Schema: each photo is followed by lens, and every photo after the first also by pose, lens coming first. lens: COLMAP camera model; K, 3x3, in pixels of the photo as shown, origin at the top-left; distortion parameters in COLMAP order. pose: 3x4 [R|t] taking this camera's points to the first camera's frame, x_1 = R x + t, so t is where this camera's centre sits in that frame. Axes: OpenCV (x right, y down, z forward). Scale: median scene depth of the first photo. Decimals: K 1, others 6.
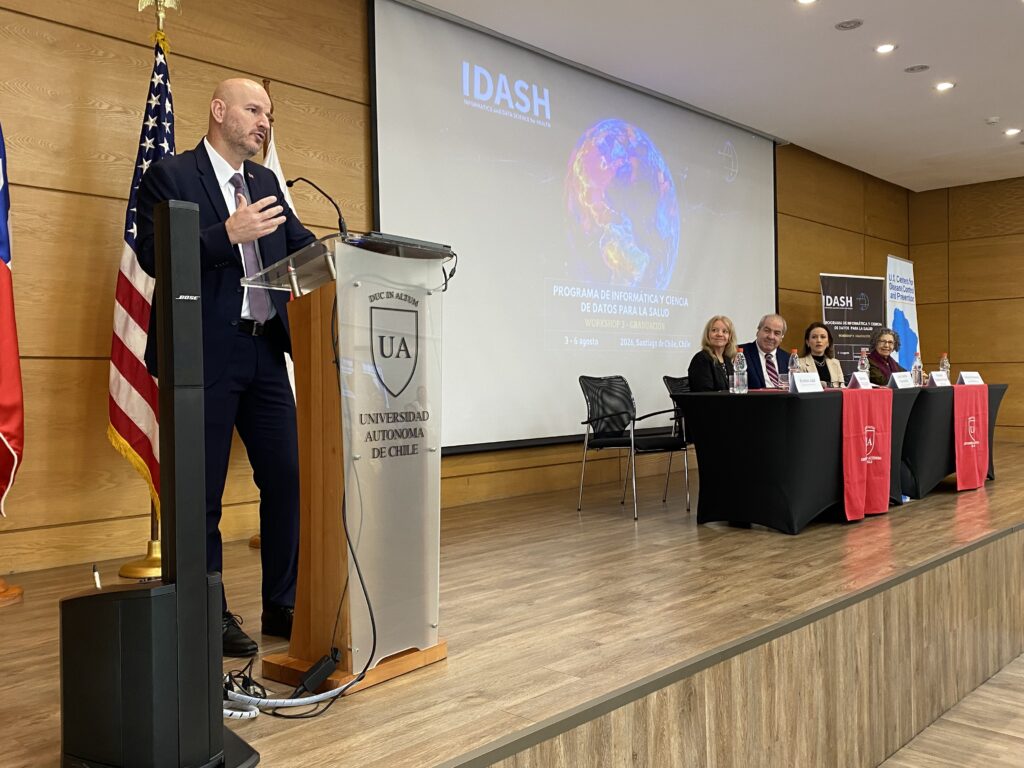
lens RADIAL K [[911.0, 0, 495.3], [0, 911.0, 384.6], [0, 0, 1]] dist [0.033602, -0.035609]
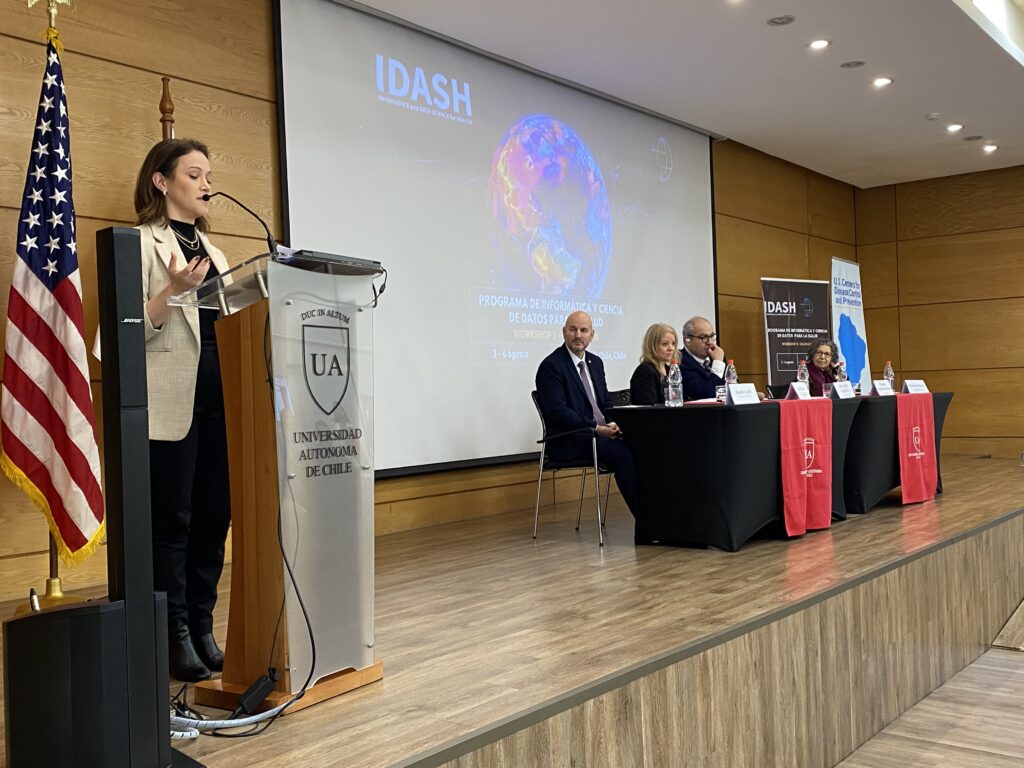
lens RADIAL K [[1055.5, 0, 496.9], [0, 1055.5, 387.5], [0, 0, 1]] dist [0.011905, 0.000000]
pose [[0.996333, -0.018106, 0.083617, -0.013333], [0.019420, 0.999700, -0.014931, 0.002796], [-0.083321, 0.016501, 0.996386, -0.100504]]
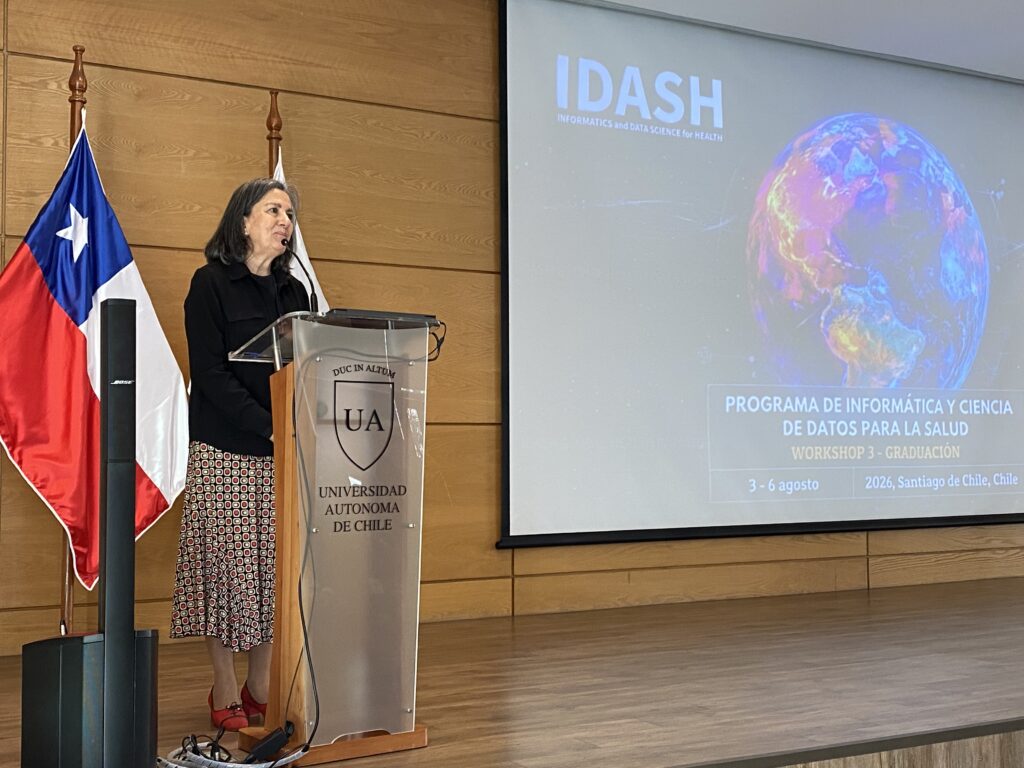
lens RADIAL K [[1322.2, 0, 492.0], [0, 1322.2, 399.9], [0, 0, 1]] dist [0.044122, 0.000000]
pose [[0.956885, -0.001411, -0.290462, 0.275590], [-0.010025, 0.999232, -0.037881, -0.005888], [0.290292, 0.039160, 0.956136, -0.202319]]
